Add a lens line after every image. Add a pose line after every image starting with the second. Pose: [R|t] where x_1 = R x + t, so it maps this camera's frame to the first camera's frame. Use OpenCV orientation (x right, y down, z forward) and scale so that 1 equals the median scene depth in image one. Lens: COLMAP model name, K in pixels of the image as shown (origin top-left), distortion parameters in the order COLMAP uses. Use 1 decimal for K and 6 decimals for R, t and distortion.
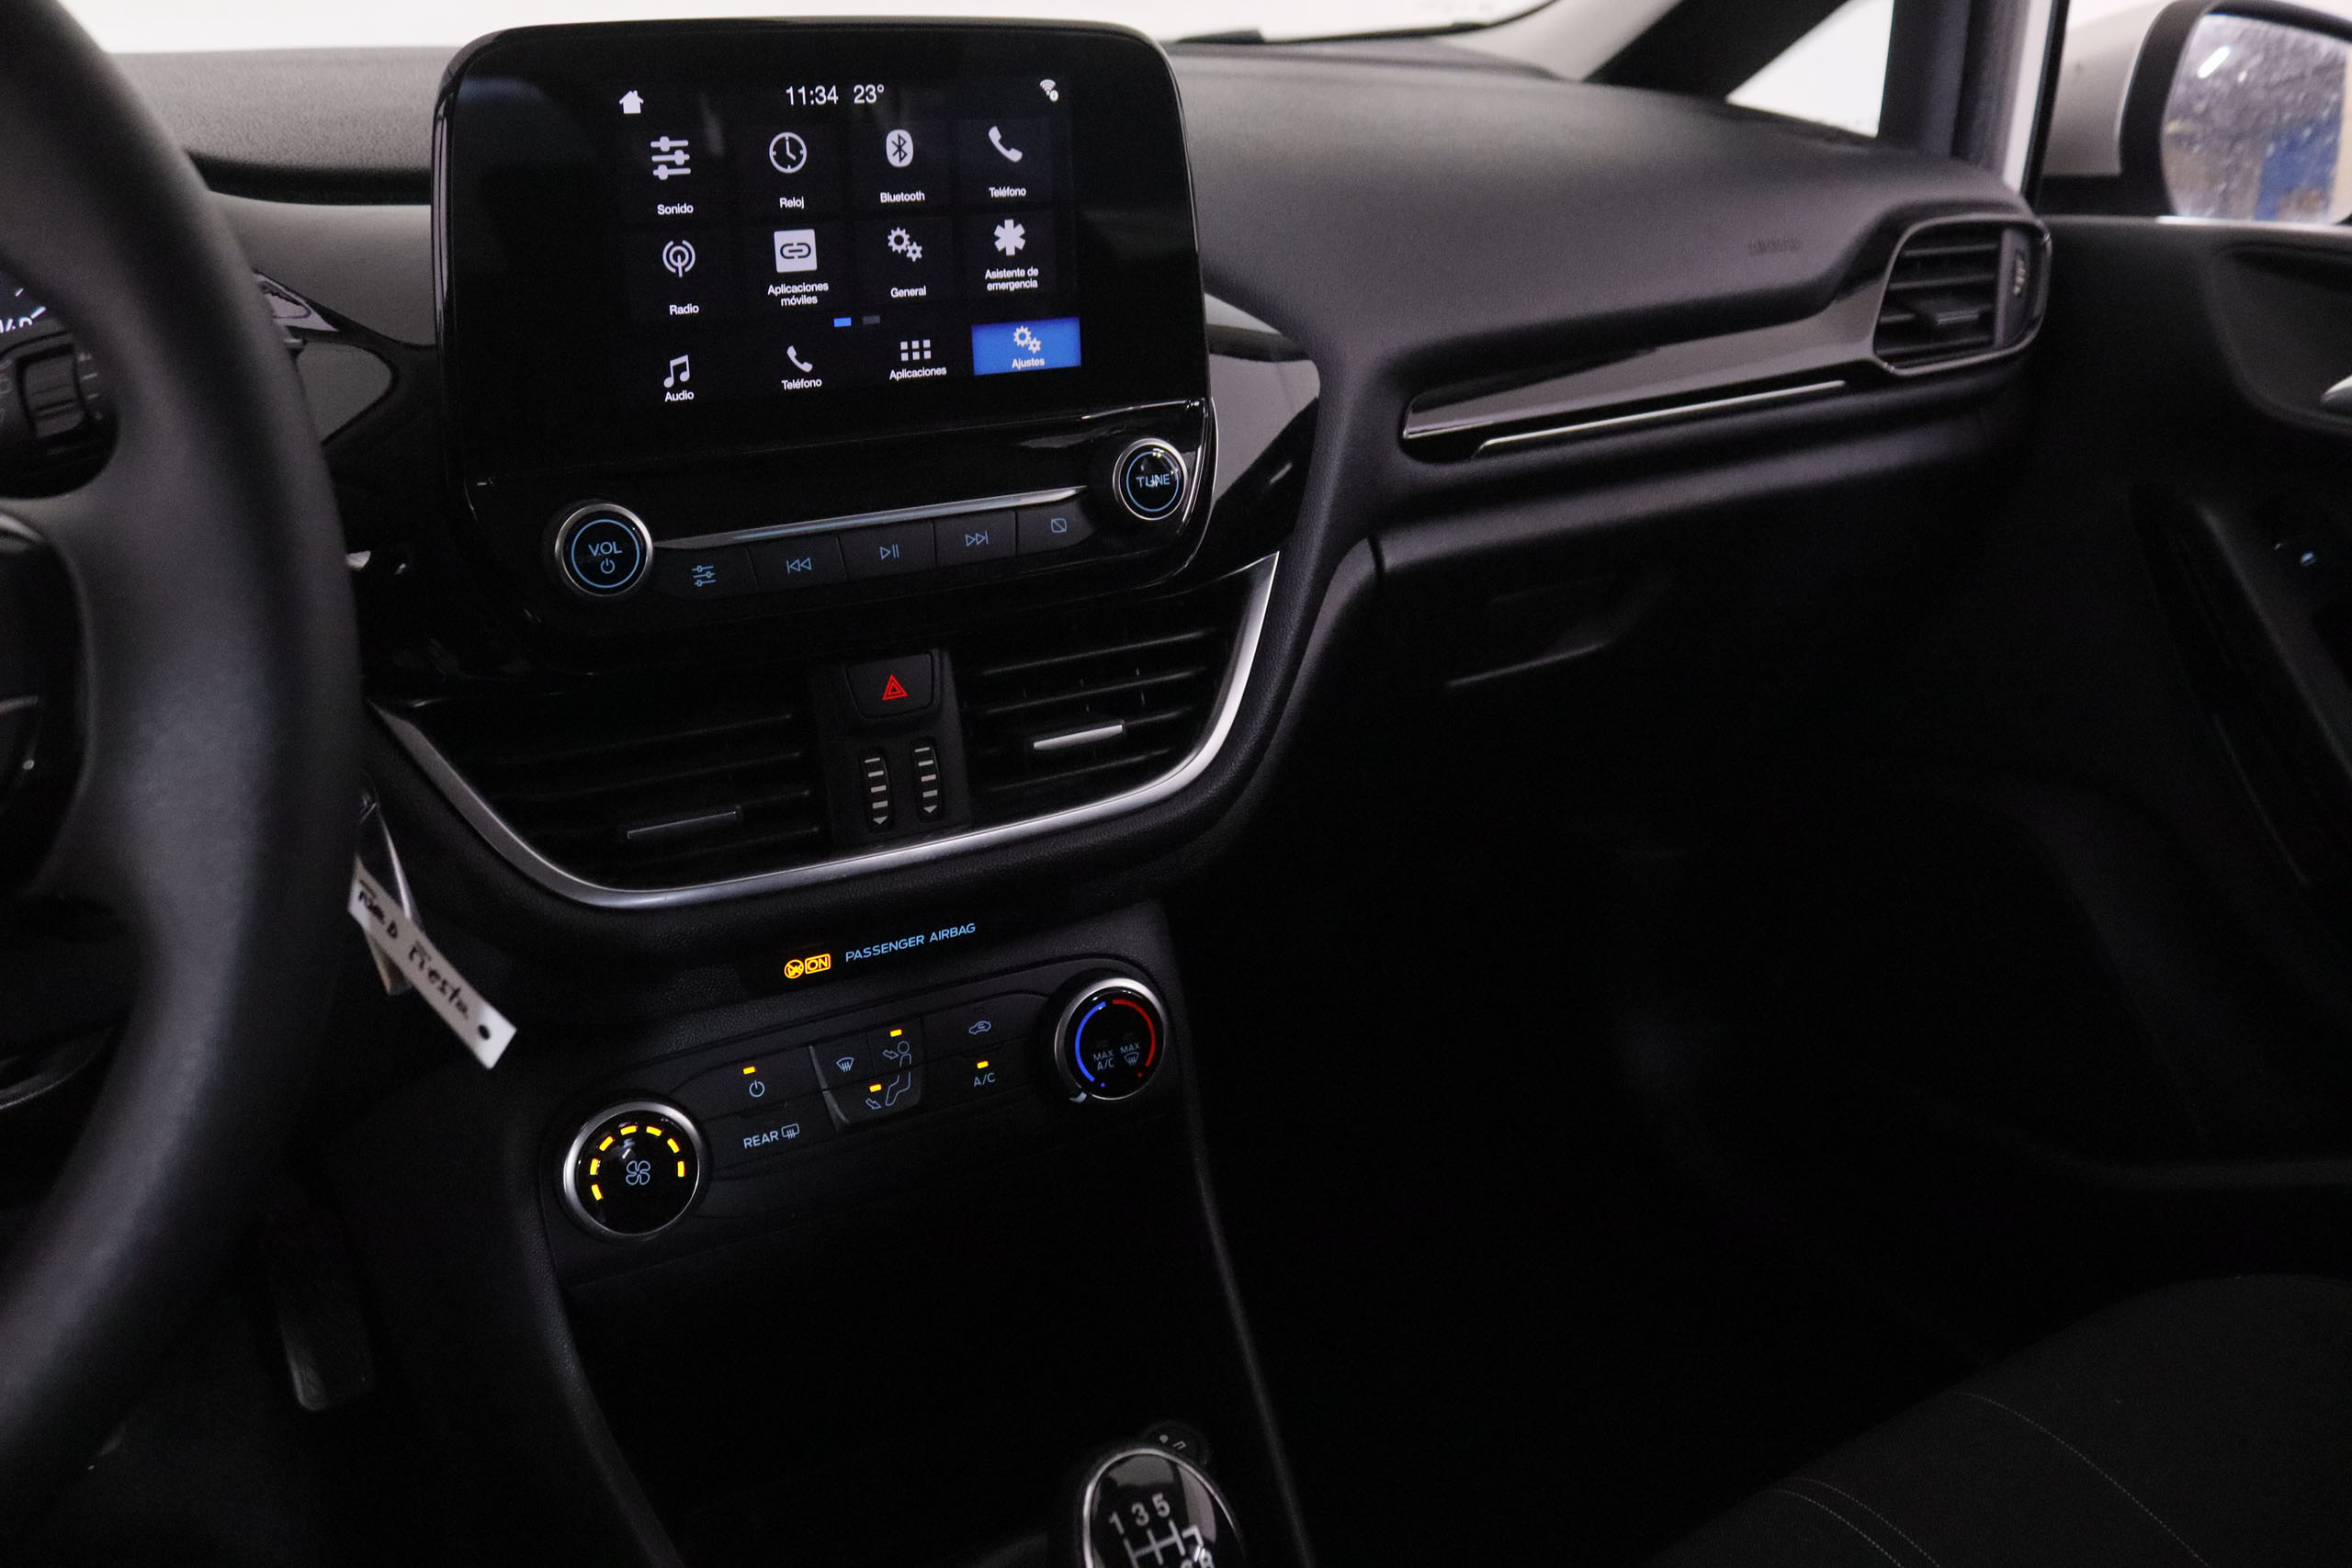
lens RADIAL K [[1960.4, 0, 1161.6], [0, 1960.4, 771.6], [0, 0, 1]] dist [-0.124067, 0.009677]
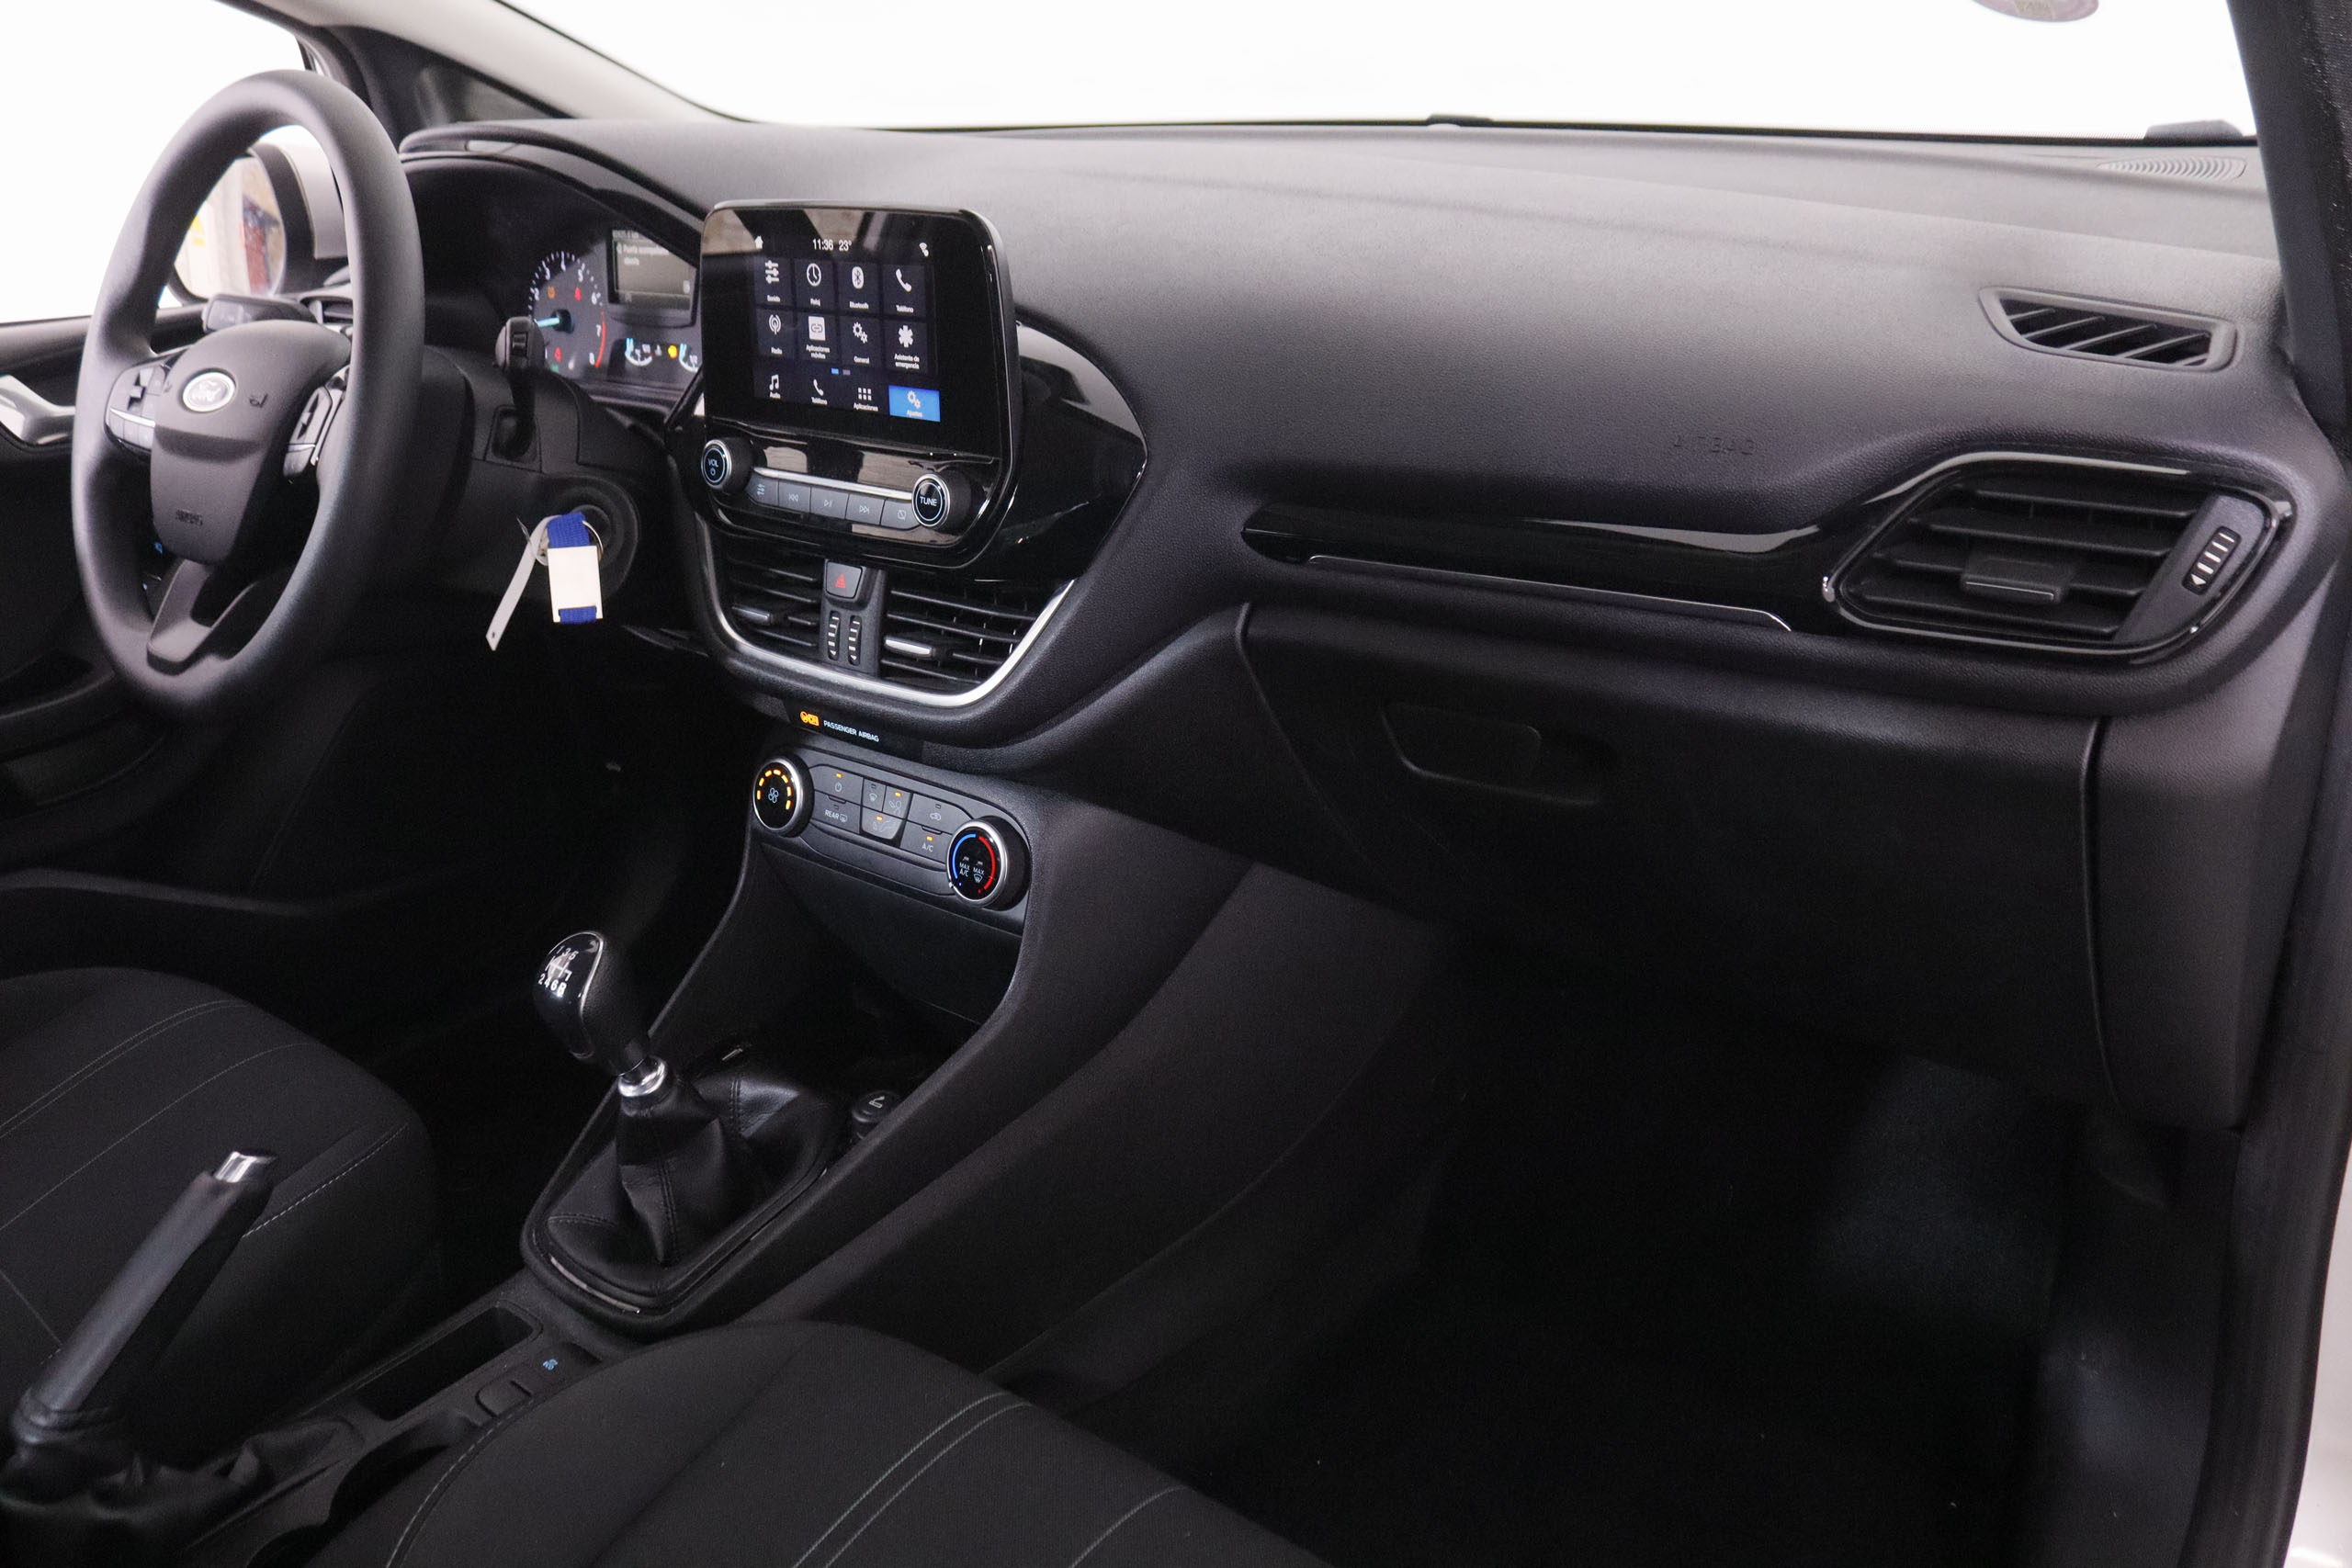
lens RADIAL K [[1960.4, 0, 1180.4], [0, 1960.4, 782.6], [0, 0, 1]] dist [-0.124067, 0.009677]
pose [[0.336922, 0.339102, -0.878347, 1.570593], [-0.288959, 0.925111, 0.246316, -0.396968], [0.896095, 0.170817, 0.409677, 0.596526]]
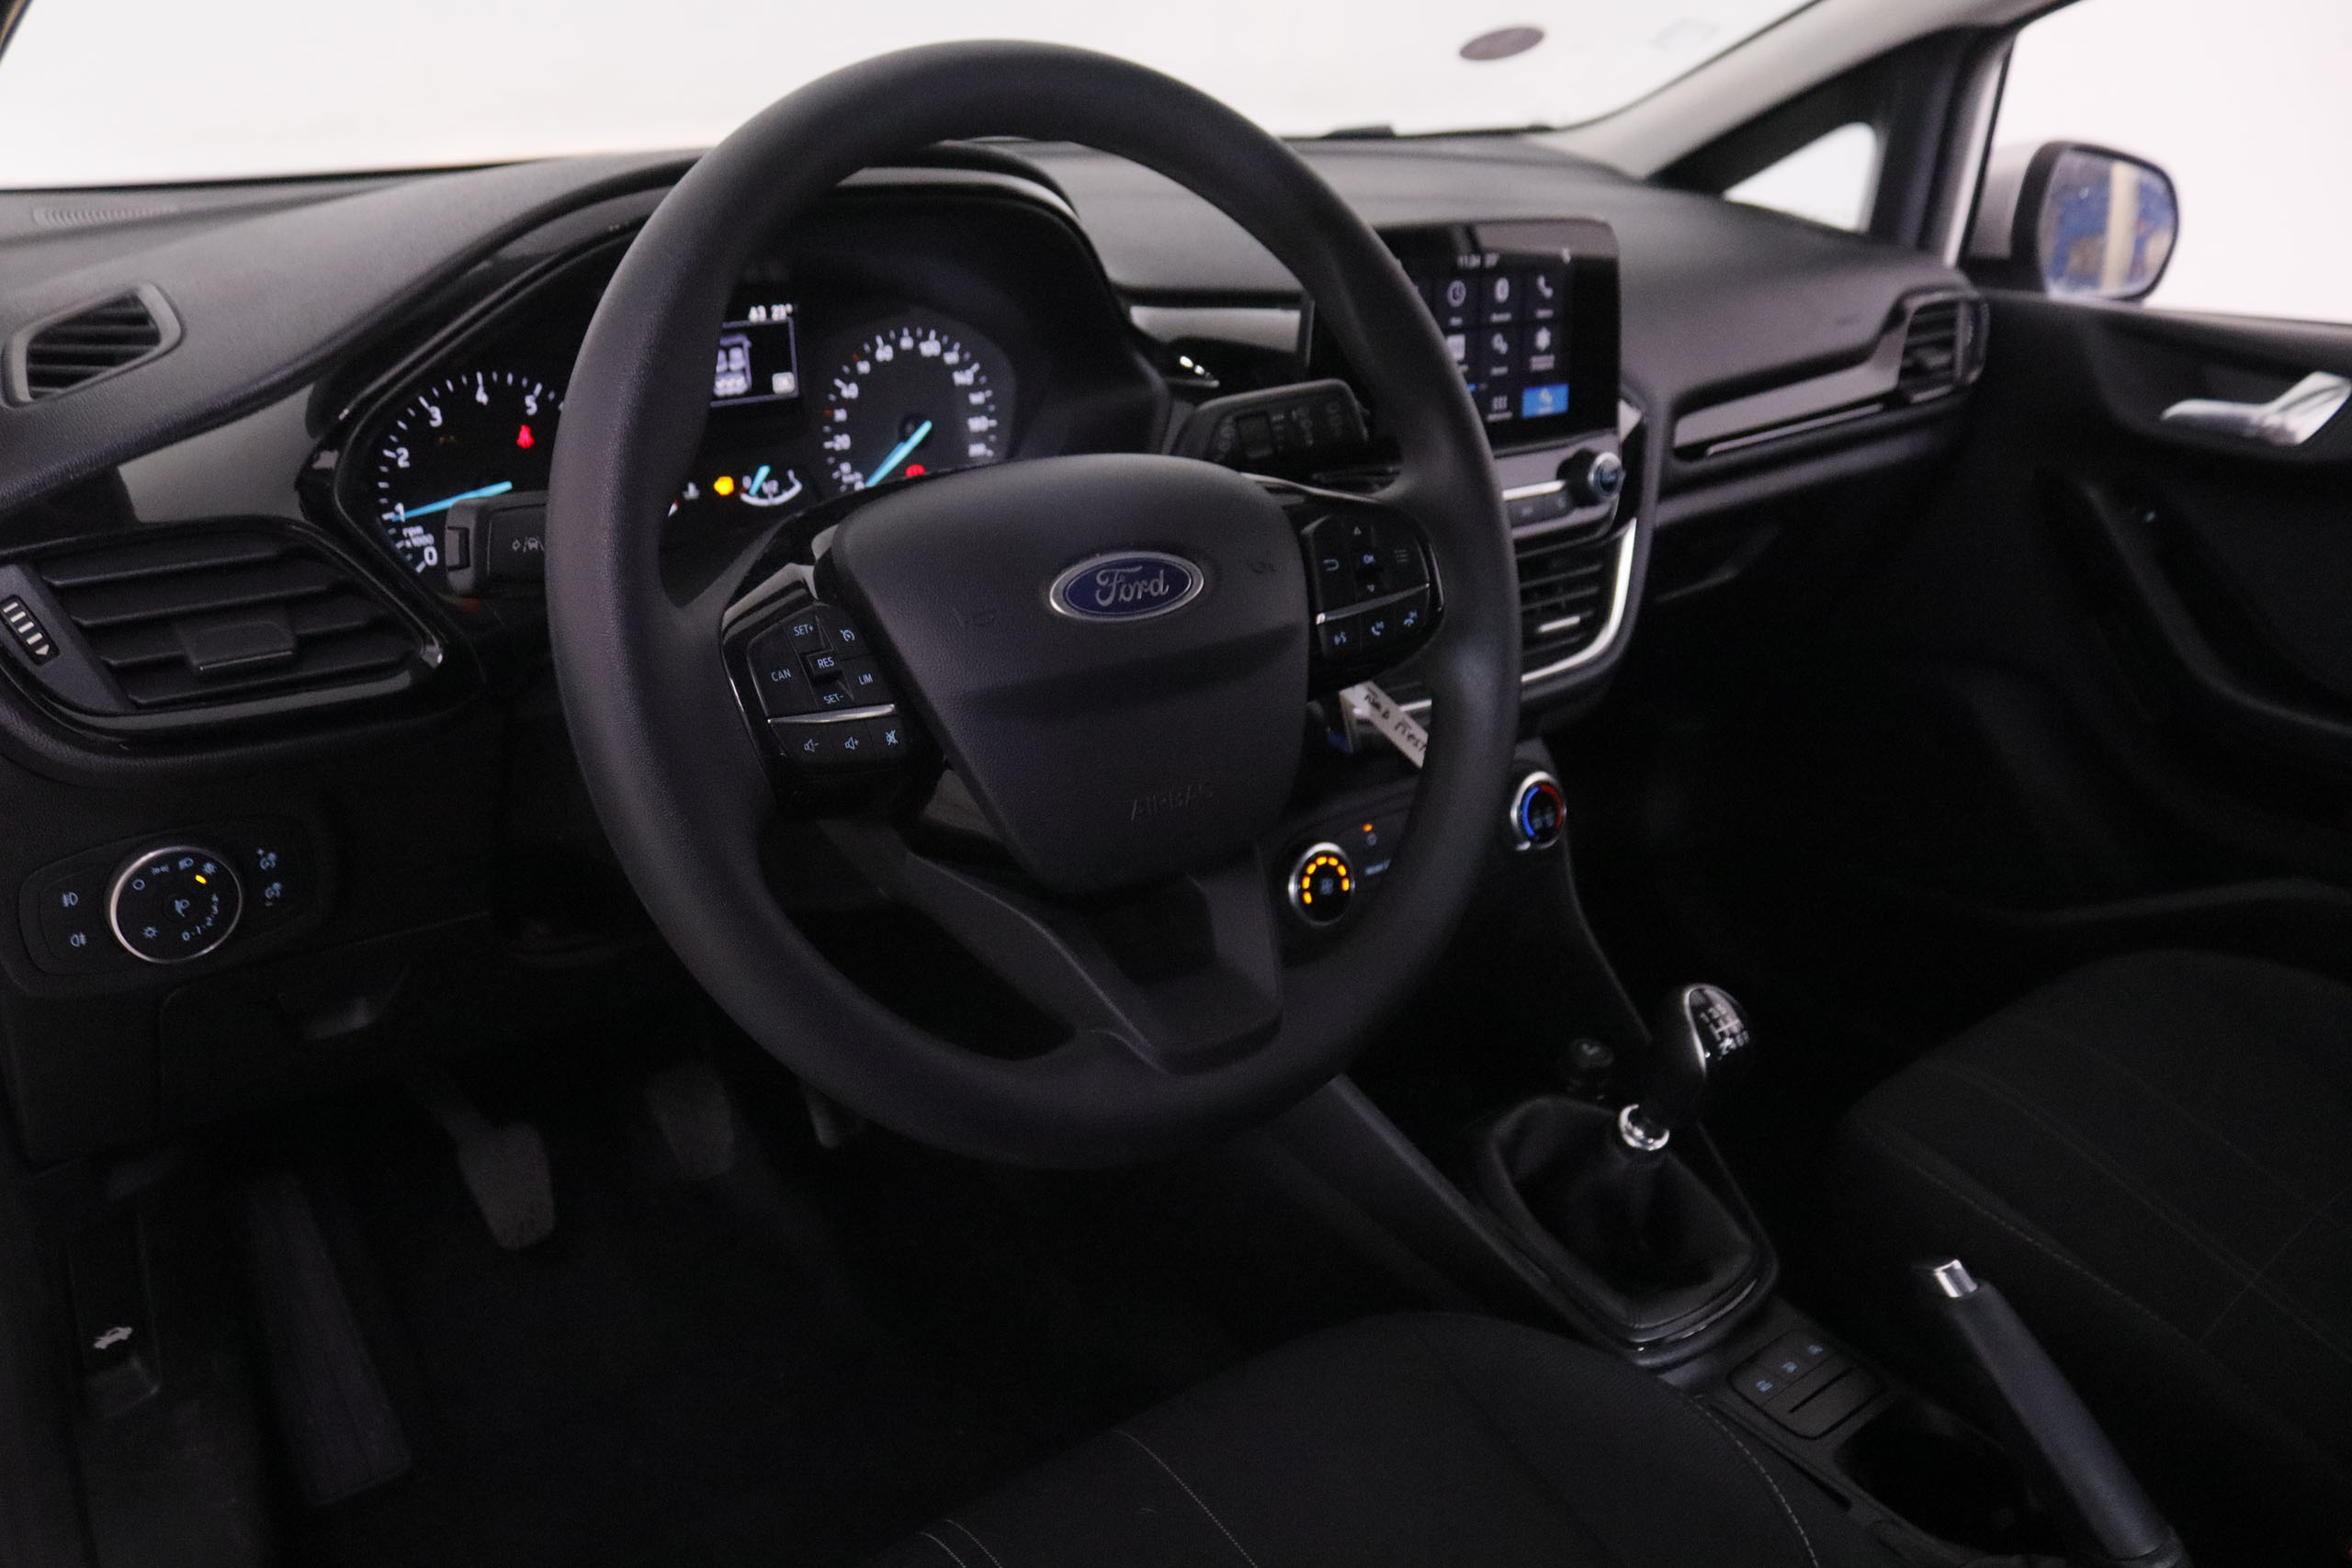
lens RADIAL K [[1960.4, 0, 1183.8], [0, 1960.4, 784.1], [0, 0, 1]] dist [-0.124067, 0.009677]
pose [[0.986271, -0.029560, 0.162467, -0.693510], [0.024765, 0.999198, 0.031466, 0.063902], [-0.163267, -0.027010, 0.986212, -0.685921]]
